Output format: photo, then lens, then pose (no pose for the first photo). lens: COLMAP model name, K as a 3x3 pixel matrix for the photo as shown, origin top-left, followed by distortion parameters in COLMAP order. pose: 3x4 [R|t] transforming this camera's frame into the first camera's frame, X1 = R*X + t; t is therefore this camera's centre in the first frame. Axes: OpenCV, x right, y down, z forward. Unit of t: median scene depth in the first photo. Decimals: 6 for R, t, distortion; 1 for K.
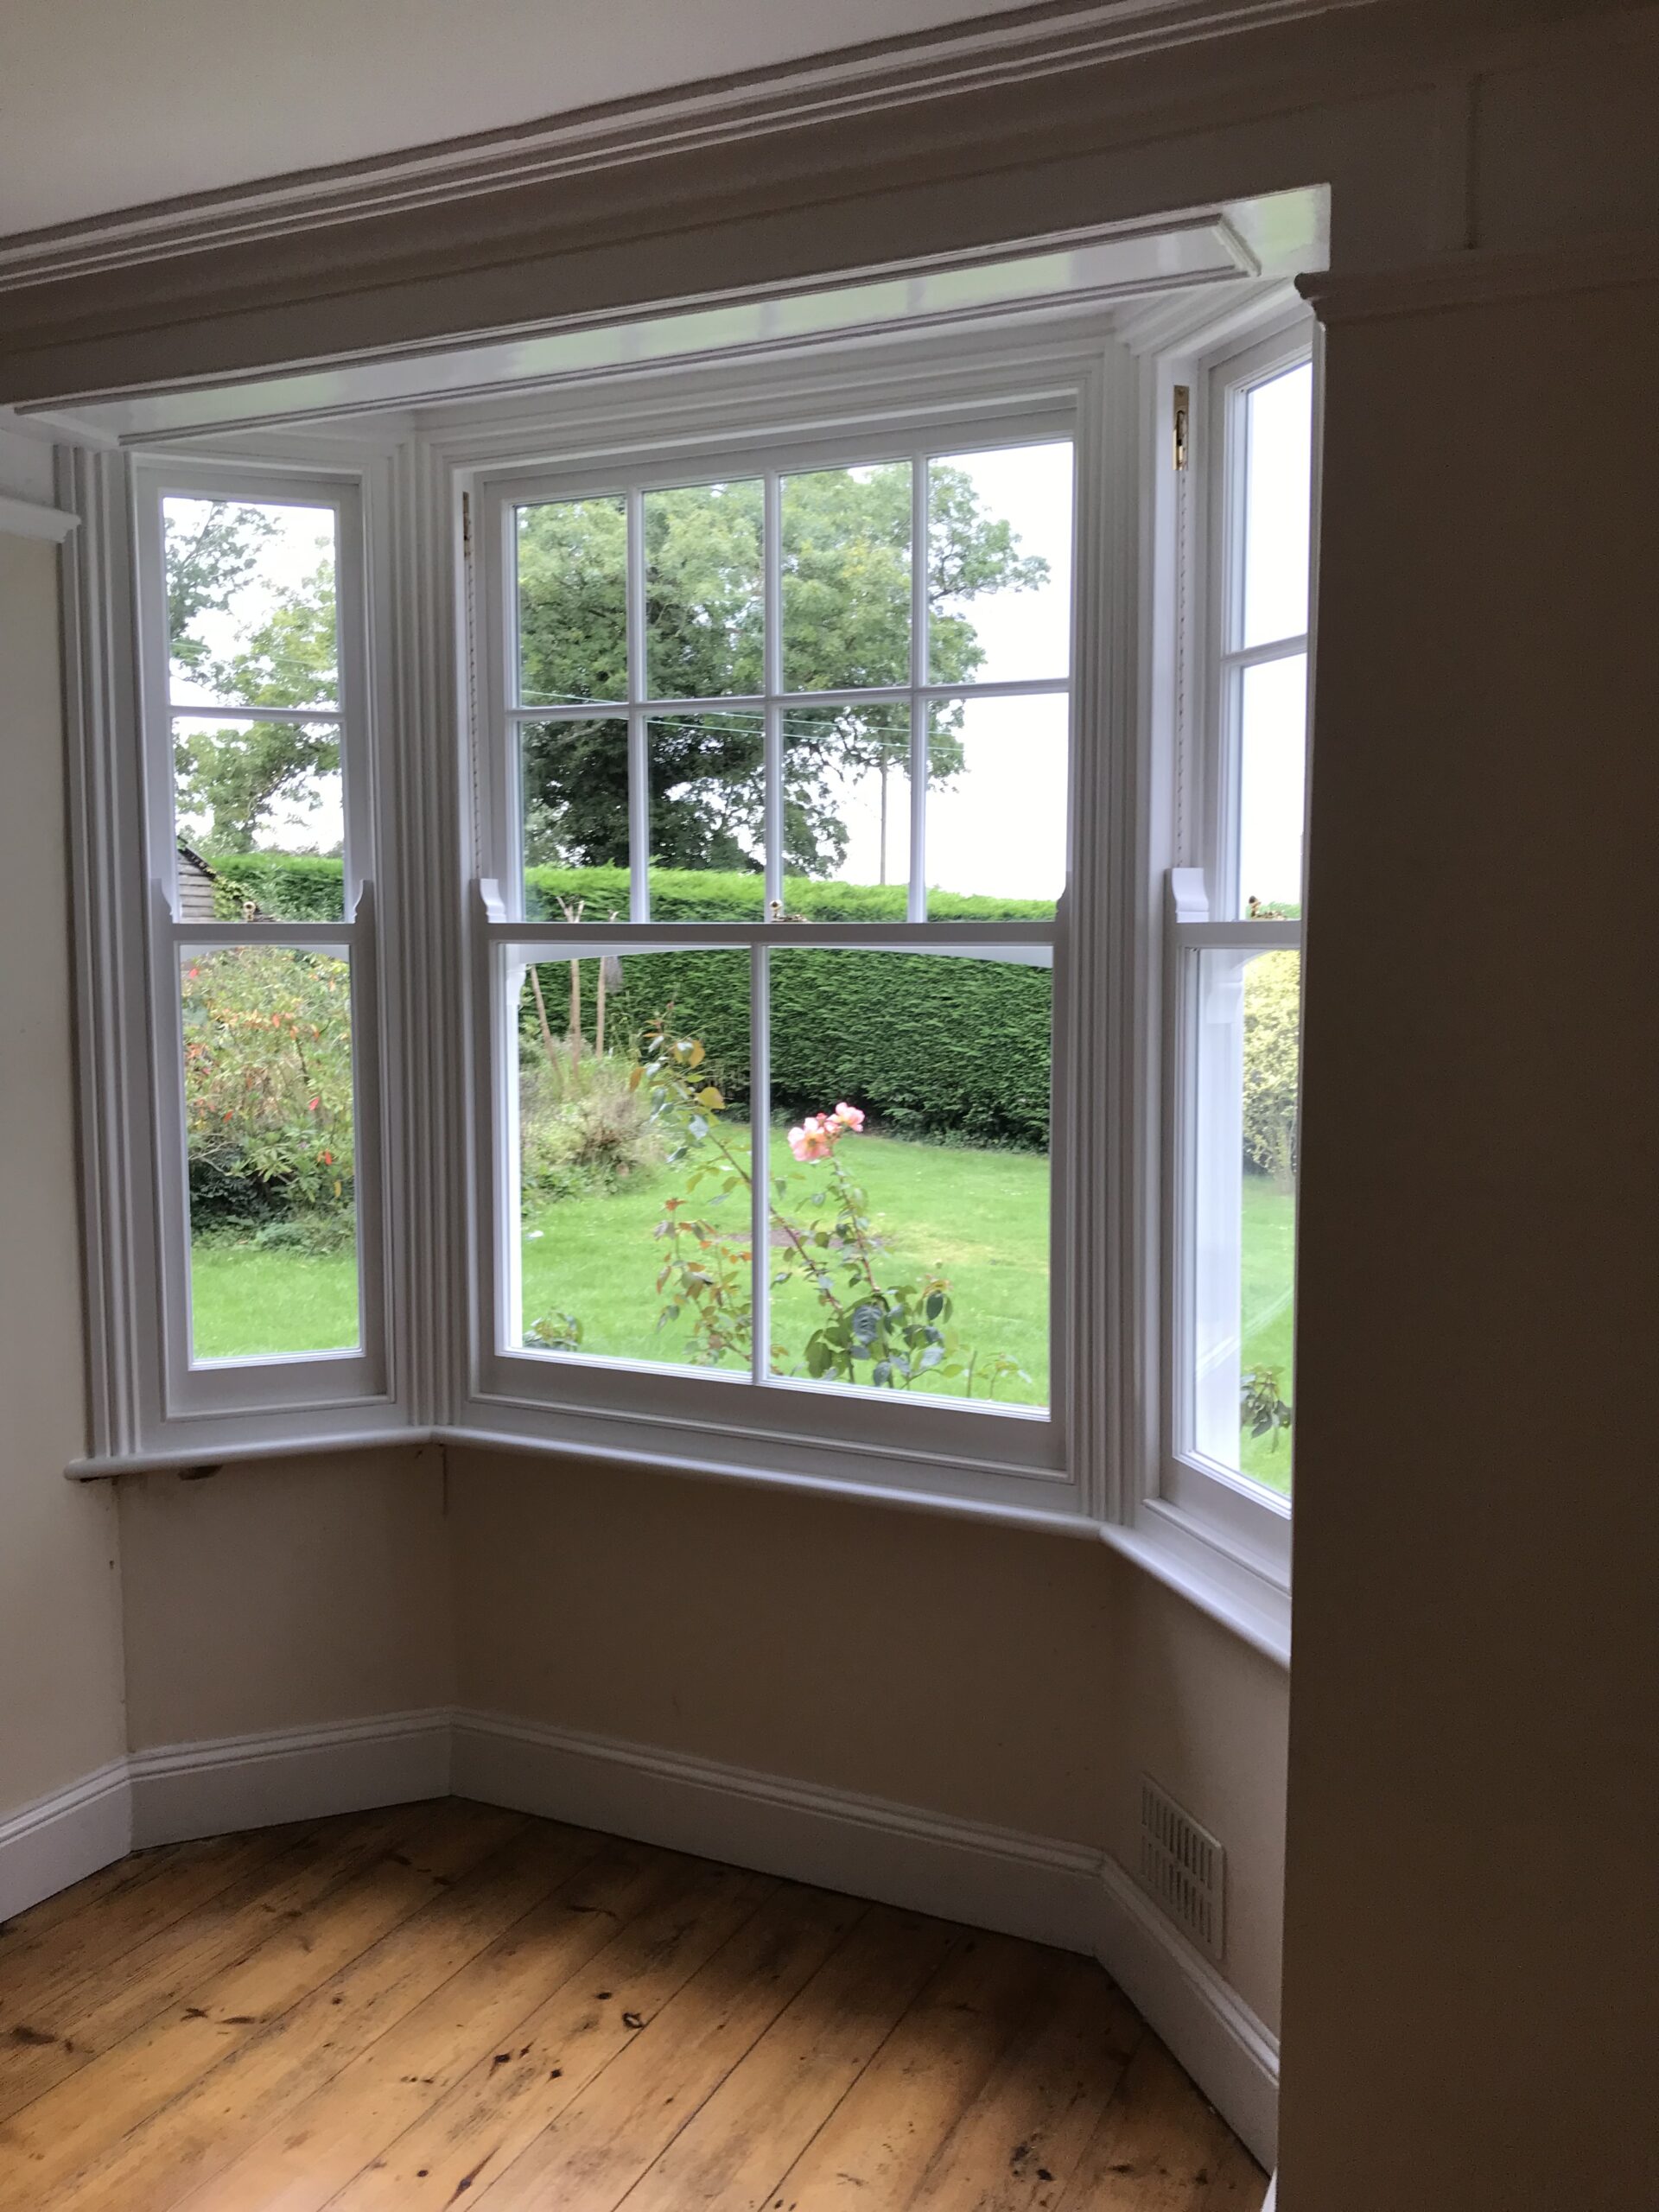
lens RADIAL K [[1731.9, 0, 840.3], [0, 1731.9, 1122.8], [0, 0, 1]] dist [0.027069, -0.030567]
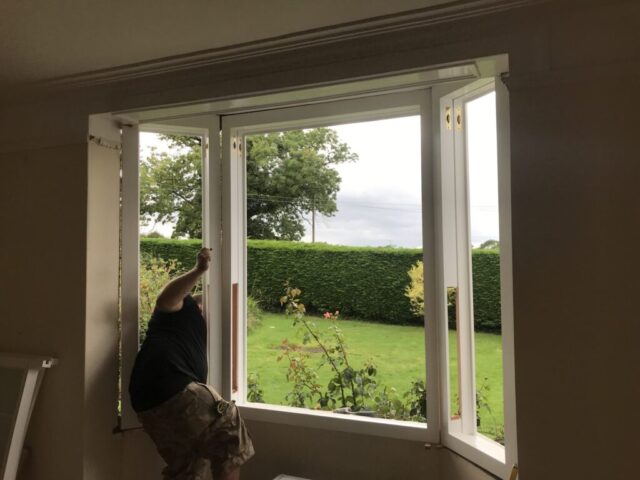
lens RADIAL K [[501.1, 0, 318.3], [0, 501.1, 237.6], [0, 0, 1]] dist [0.027069, -0.030567]
pose [[0.999189, -0.009045, 0.039226, -0.063847], [0.014717, 0.989058, -0.146794, -0.005837], [-0.037469, 0.147253, 0.988389, 0.016227]]
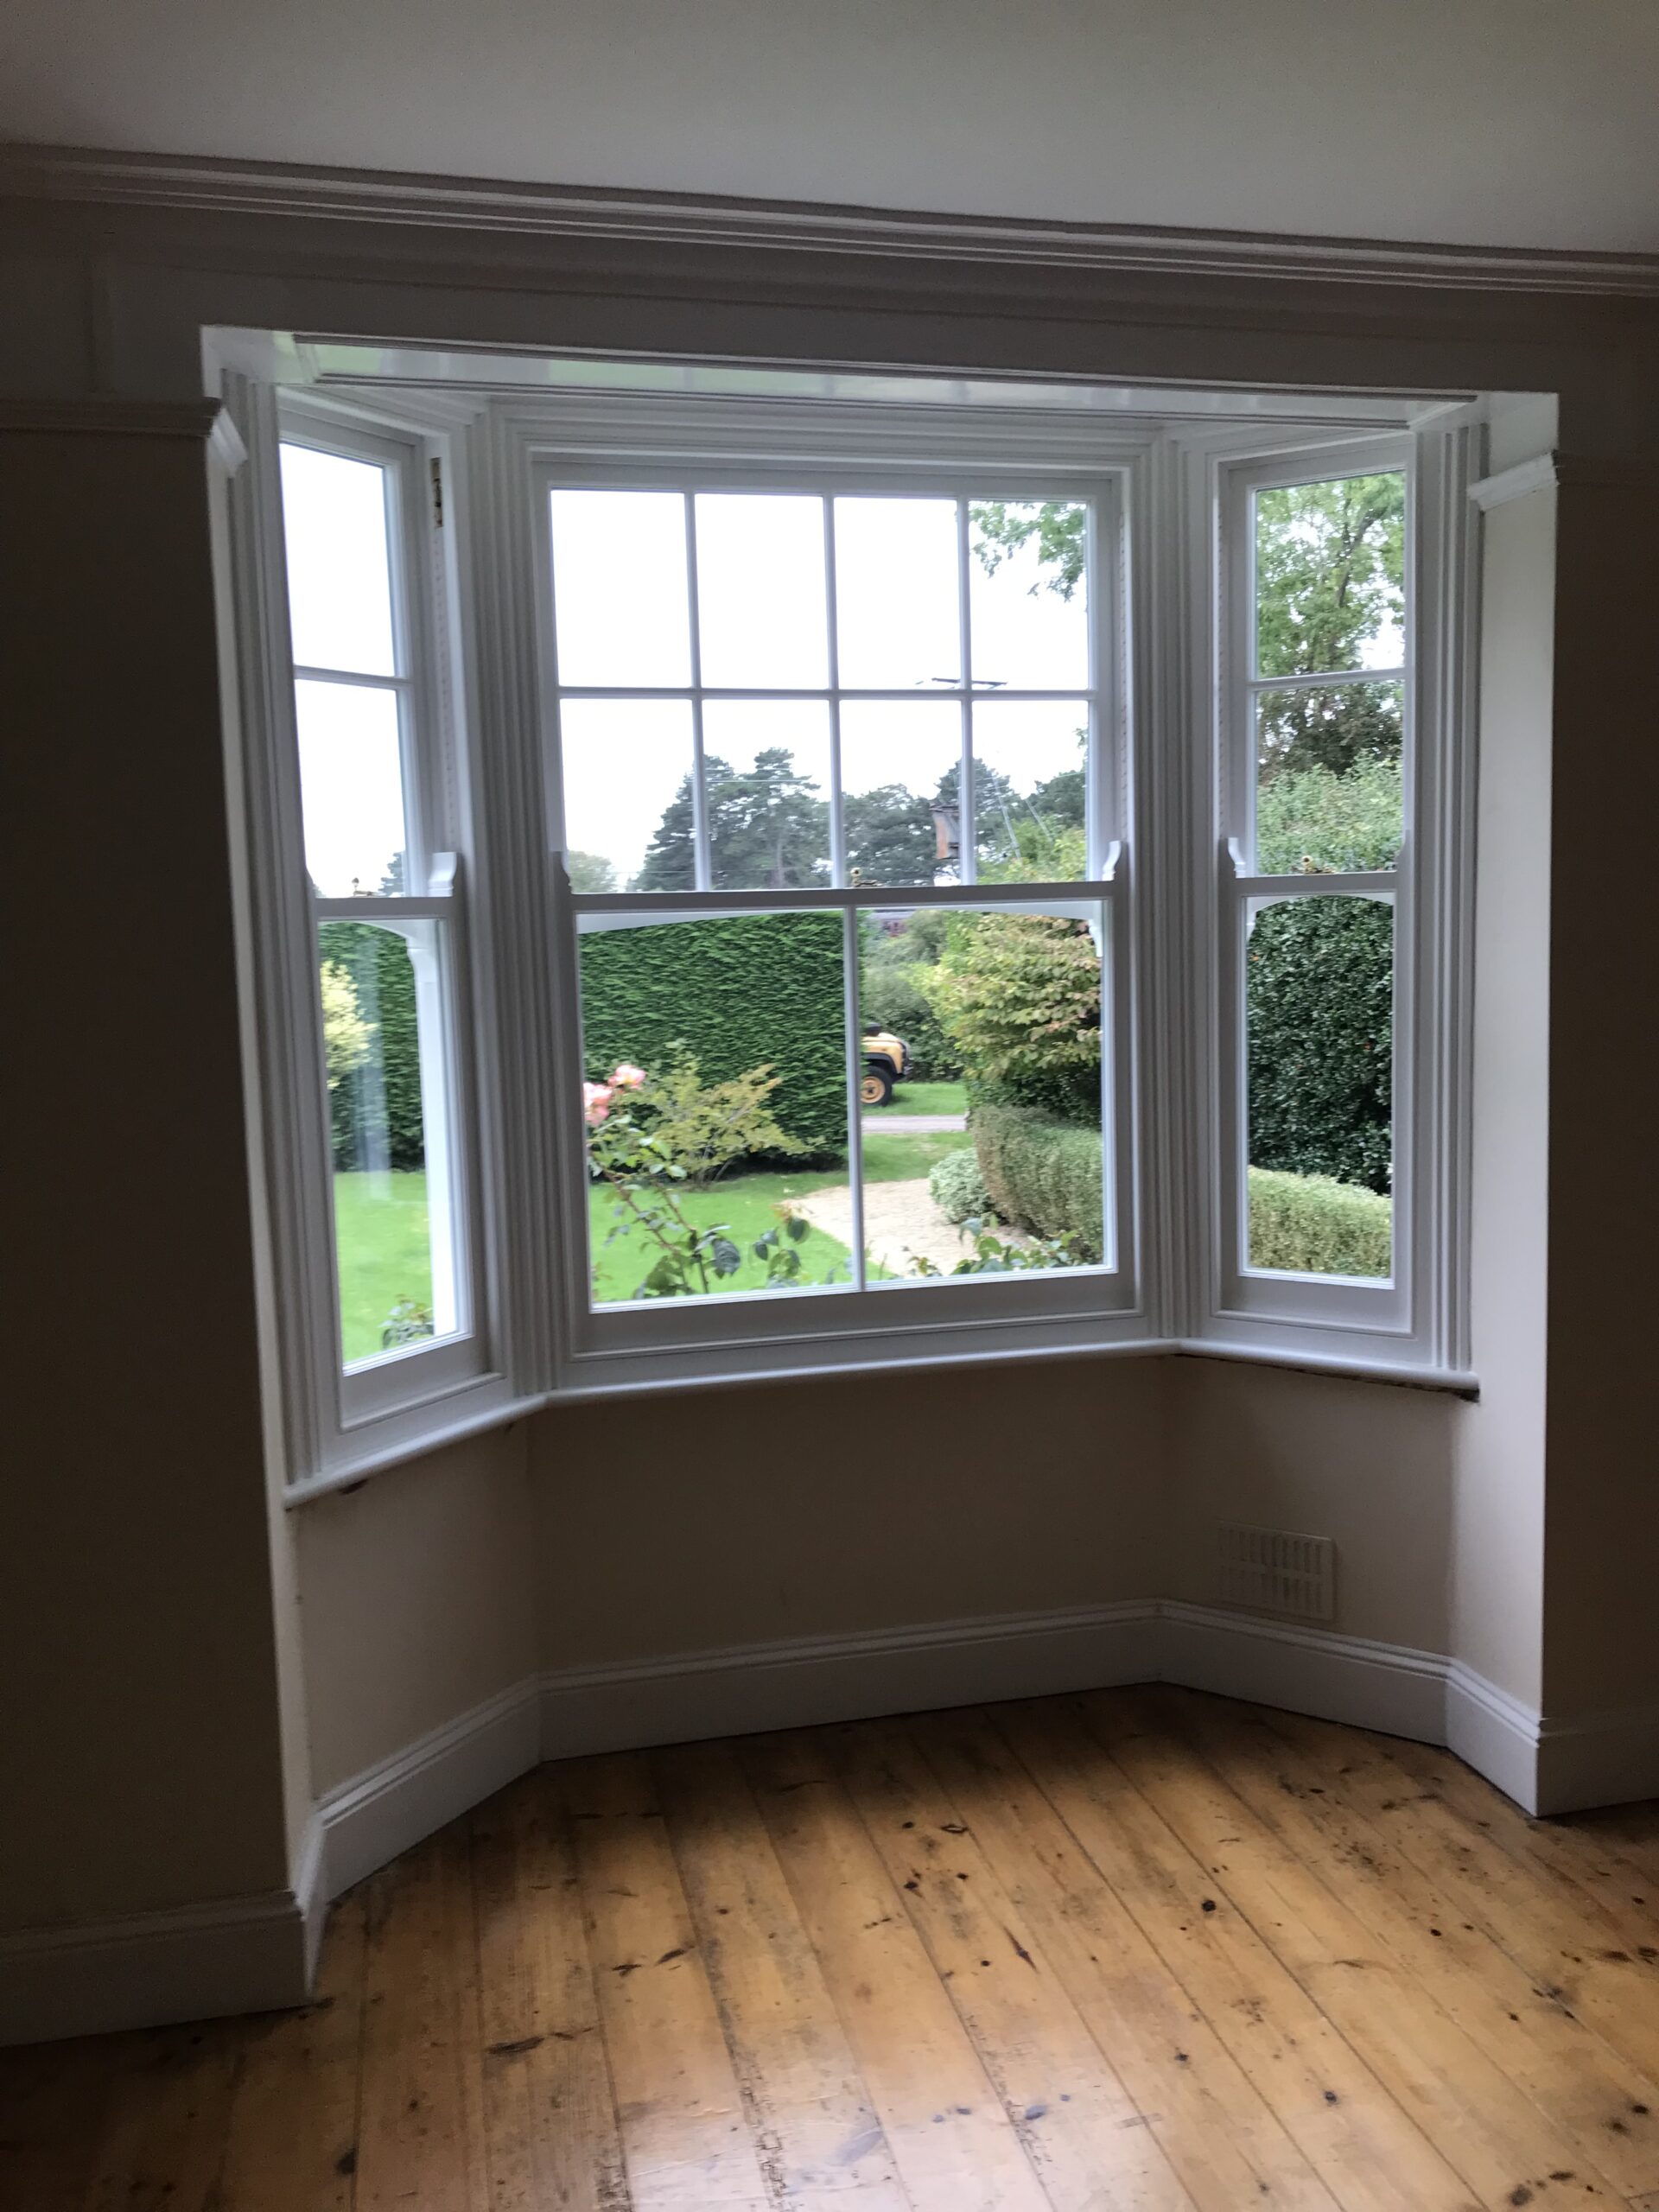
lens RADIAL K [[1731.9, 0, 839.9], [0, 1731.9, 1125.1], [0, 0, 1]] dist [0.027069, -0.030567]
pose [[0.793710, -0.097044, 0.600506, -0.506068], [0.092339, 0.994974, 0.038743, -0.002957], [-0.601247, 0.024700, 0.798681, 0.063509]]
